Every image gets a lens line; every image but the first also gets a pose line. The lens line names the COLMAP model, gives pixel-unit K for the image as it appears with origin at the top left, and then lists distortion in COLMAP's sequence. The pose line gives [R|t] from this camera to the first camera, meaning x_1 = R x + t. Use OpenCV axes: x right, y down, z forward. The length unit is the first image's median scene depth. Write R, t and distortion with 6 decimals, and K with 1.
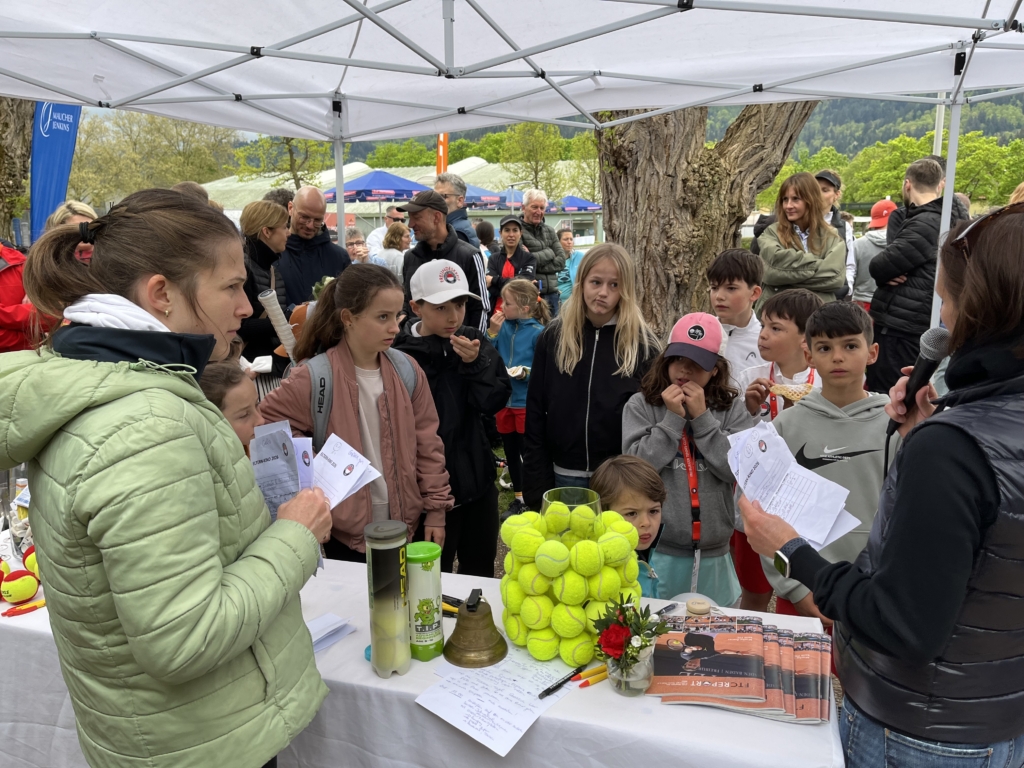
lens RADIAL K [[773.9, 0, 518.1], [0, 773.9, 400.1], [0, 0, 1]] dist [0.065020, -0.094779]
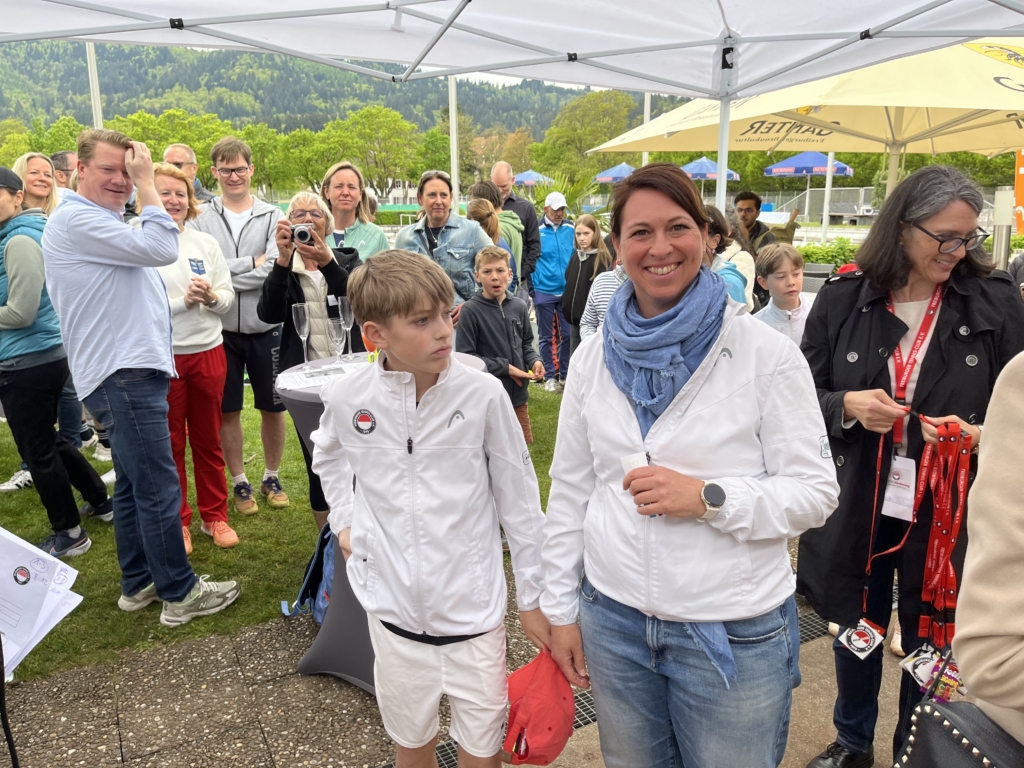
lens RADIAL K [[773.9, 0, 520.1], [0, 773.9, 381.2], [0, 0, 1]] dist [0.065020, -0.094779]
pose [[0.655406, -0.159056, 0.738339, 0.236962], [0.154895, 0.985101, 0.074718, -0.024854], [-0.739223, 0.065394, 0.670278, 0.074820]]
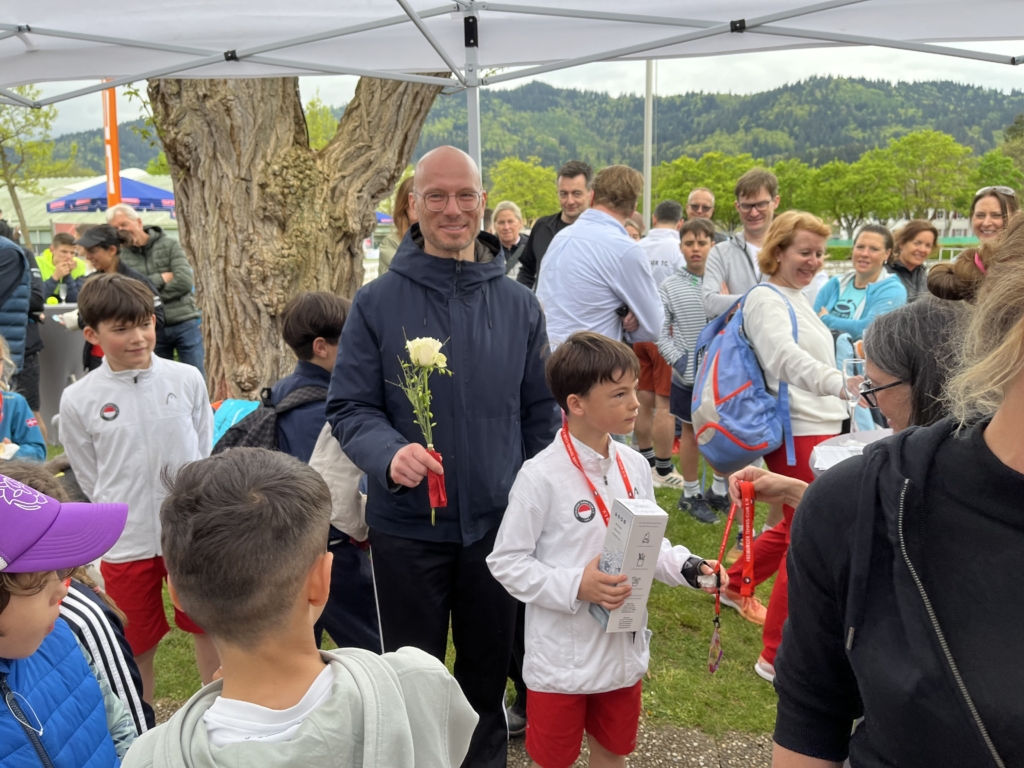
lens RADIAL K [[773.9, 0, 521.1], [0, 773.9, 380.7], [0, 0, 1]] dist [0.065020, -0.094779]
pose [[0.974739, -0.039103, 0.219897, 0.278447], [0.047665, 0.998293, -0.033766, -0.045048], [-0.218201, 0.043394, 0.974939, 0.179609]]
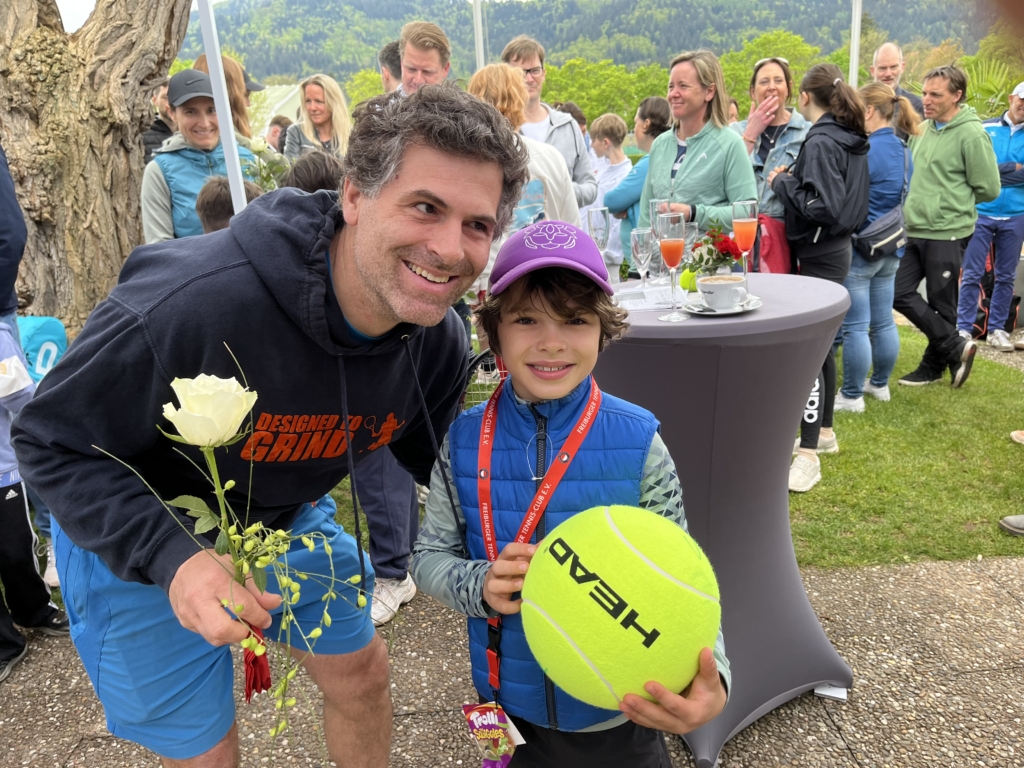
lens RADIAL K [[773.9, 0, 524.4], [0, 773.9, 389.3], [0, 0, 1]] dist [0.065020, -0.094779]
pose [[0.924805, -0.145447, 0.351541, 0.348142], [0.122328, 0.988649, 0.087234, -0.004649], [-0.360238, -0.037671, 0.932099, 0.166142]]
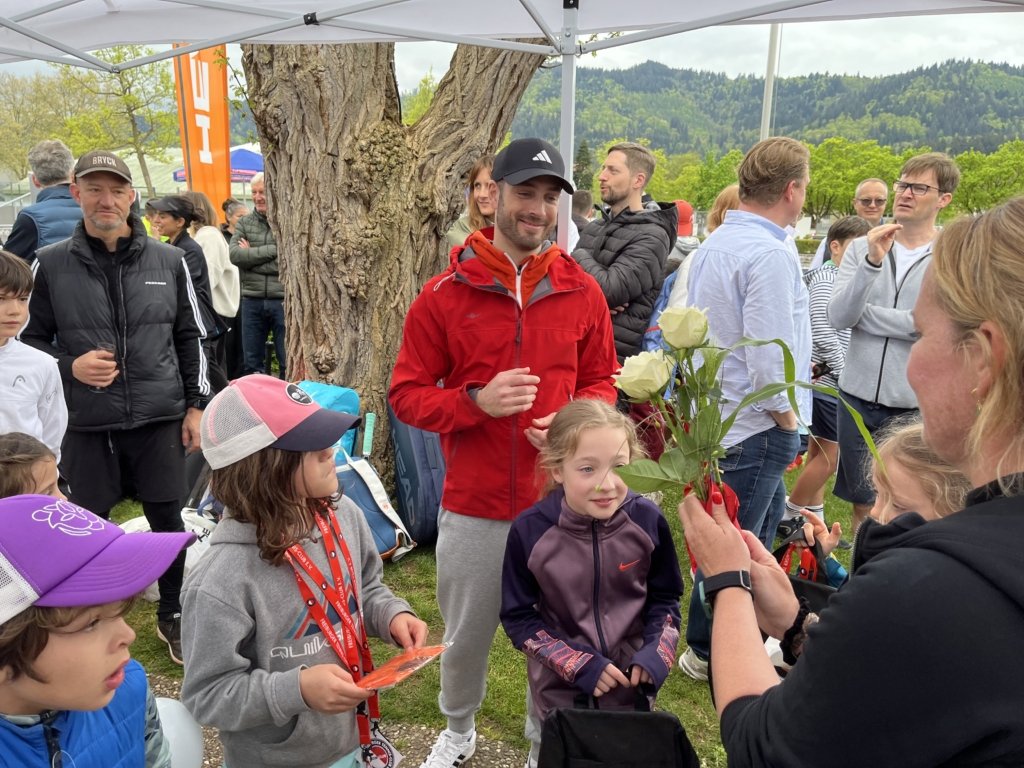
lens RADIAL K [[773.9, 0, 517.2], [0, 773.9, 381.2], [0, 0, 1]] dist [0.065020, -0.094779]
pose [[0.995200, 0.018041, 0.096183, 0.297782], [-0.016948, 0.999782, -0.012159, -0.060754], [-0.096381, 0.010471, 0.995289, 0.228970]]
